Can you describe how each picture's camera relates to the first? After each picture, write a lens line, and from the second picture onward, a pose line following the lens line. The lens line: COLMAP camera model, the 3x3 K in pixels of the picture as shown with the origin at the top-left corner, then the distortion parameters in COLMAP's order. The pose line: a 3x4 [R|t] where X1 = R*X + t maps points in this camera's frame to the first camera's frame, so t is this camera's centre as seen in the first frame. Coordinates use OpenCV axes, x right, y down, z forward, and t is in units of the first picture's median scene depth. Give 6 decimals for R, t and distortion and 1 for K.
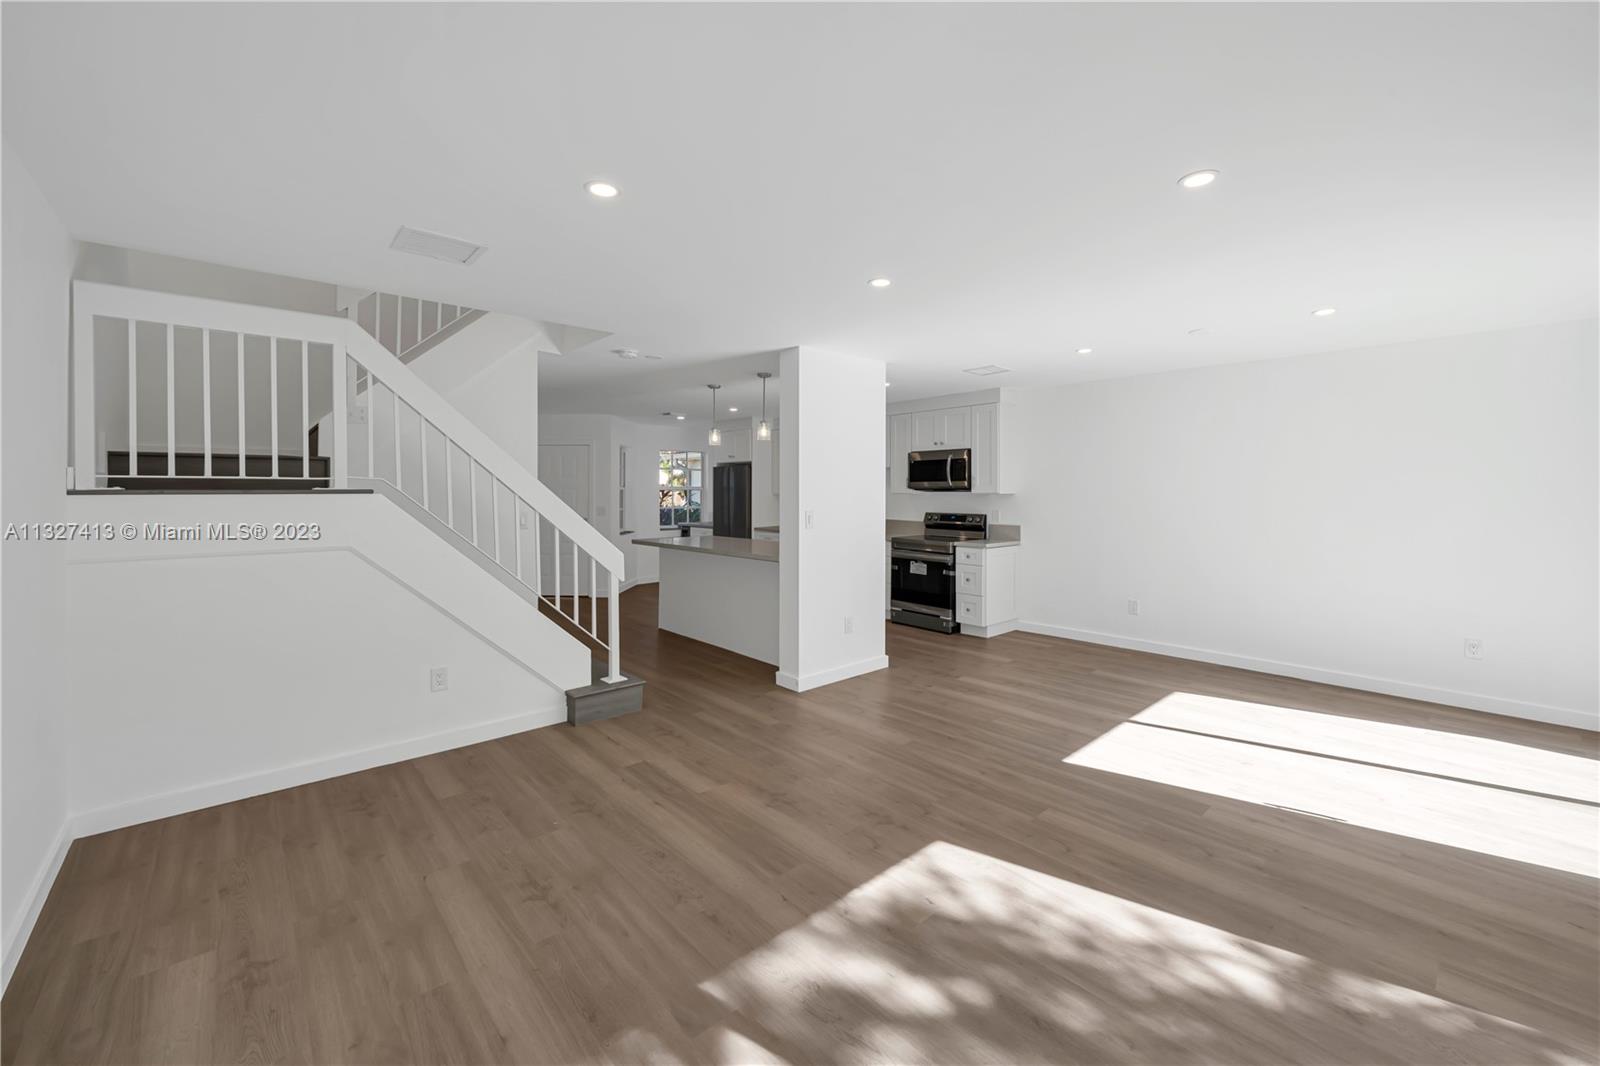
lens RADIAL K [[644.7, 0, 807.3], [0, 644.7, 493.8], [0, 0, 1]] dist [0.003020, -0.001109]
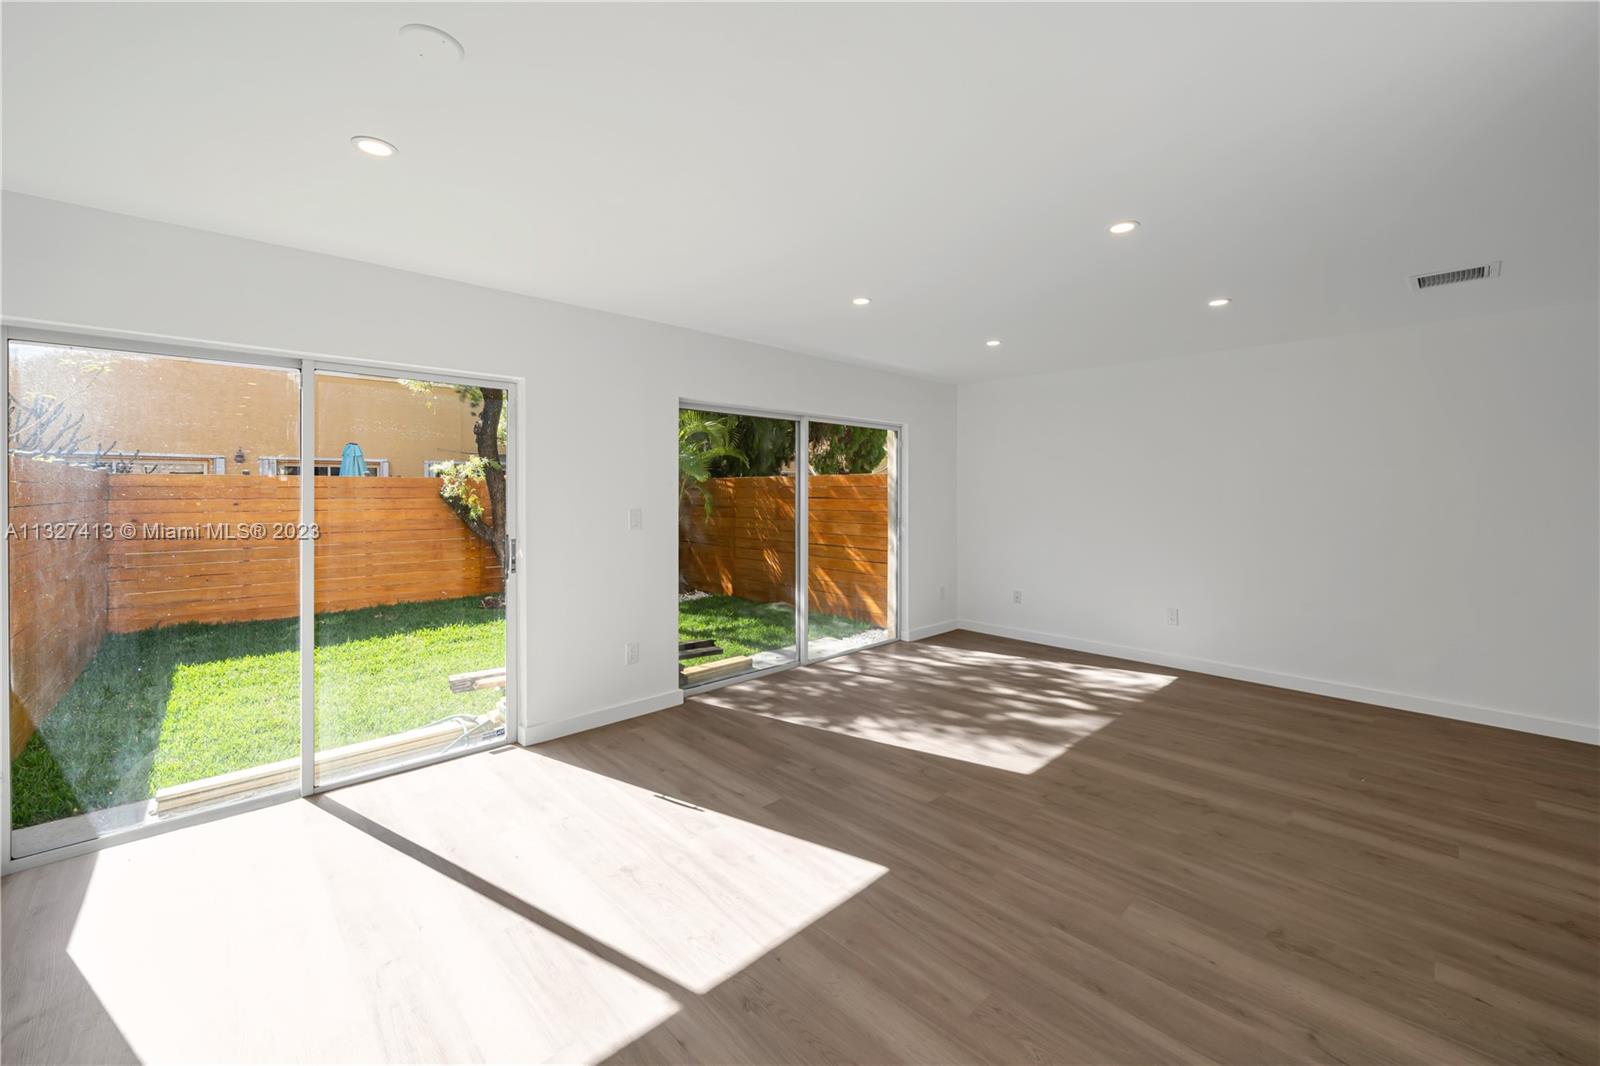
lens RADIAL K [[644.7, 0, 788.6], [0, 644.7, 502.1], [0, 0, 1]] dist [0.003020, -0.001109]
pose [[-0.999970, -0.000557, -0.007782, 0.636865], [-0.000807, 0.999483, 0.032155, -0.013978], [0.007760, 0.032161, -0.999453, 2.122954]]
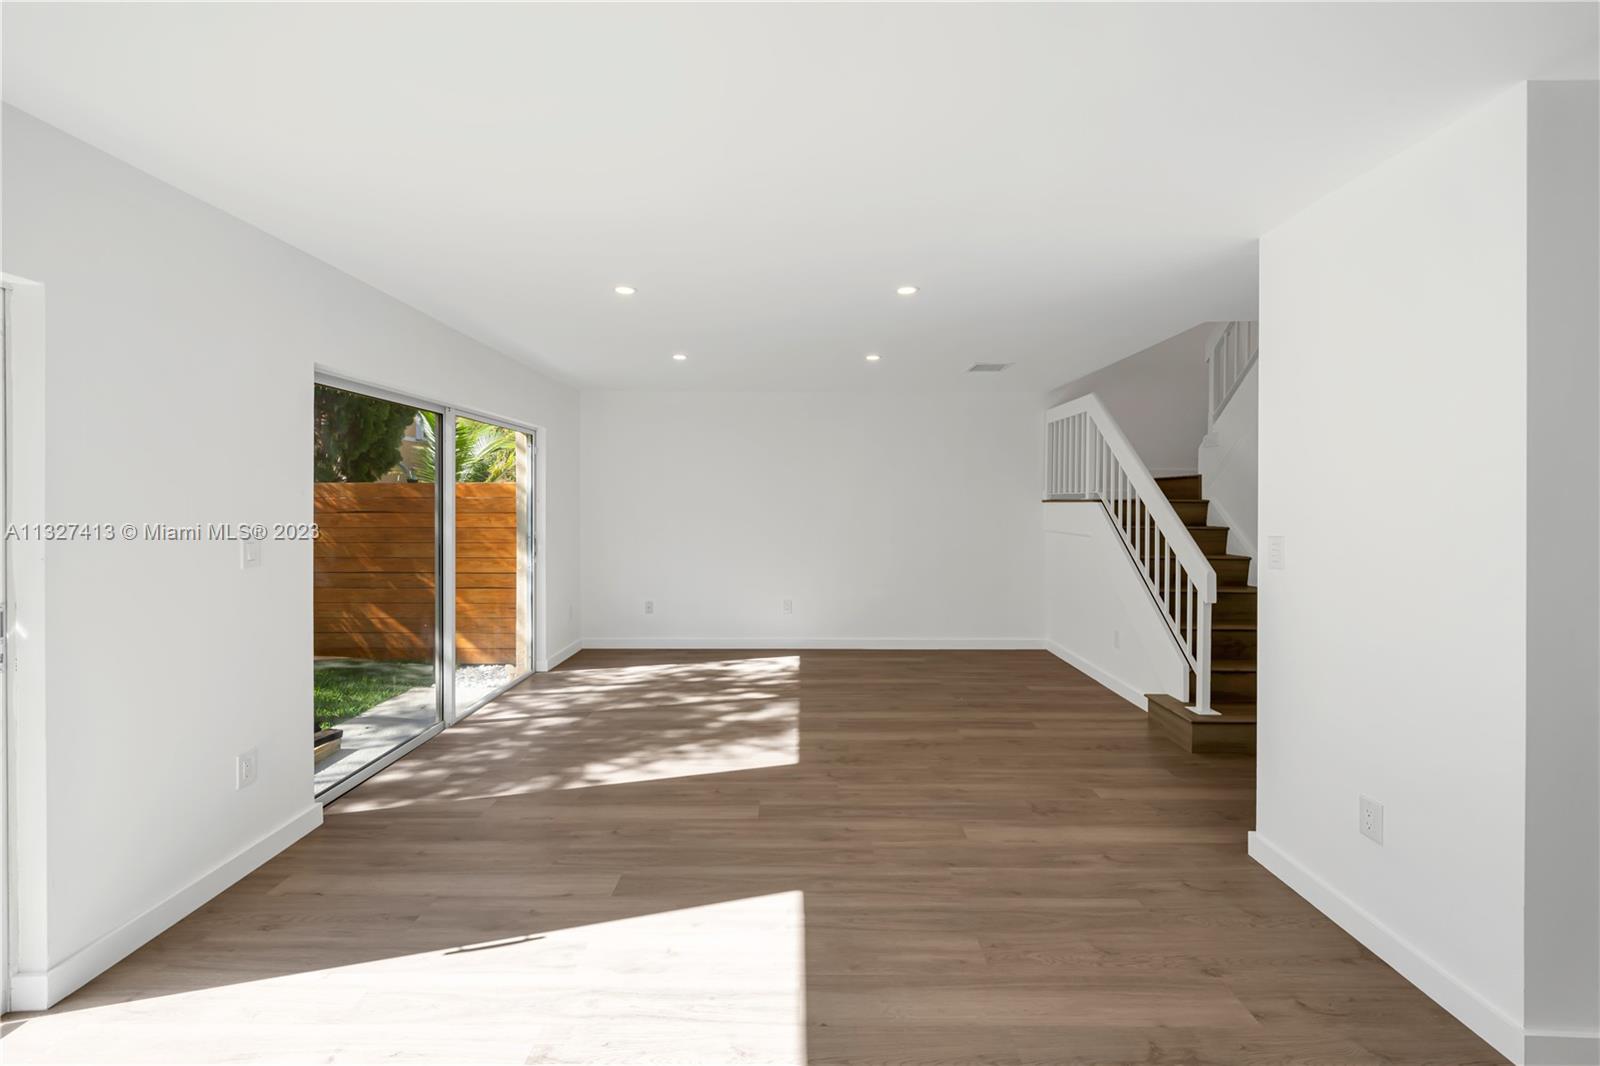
lens RADIAL K [[644.7, 0, 802.6], [0, 644.7, 509.9], [0, 0, 1]] dist [0.003020, -0.001109]
pose [[-0.677882, 0.009065, -0.735114, 1.126873], [-0.010205, 0.999712, 0.021738, -0.011595], [0.735099, 0.022238, -0.677594, 1.832573]]
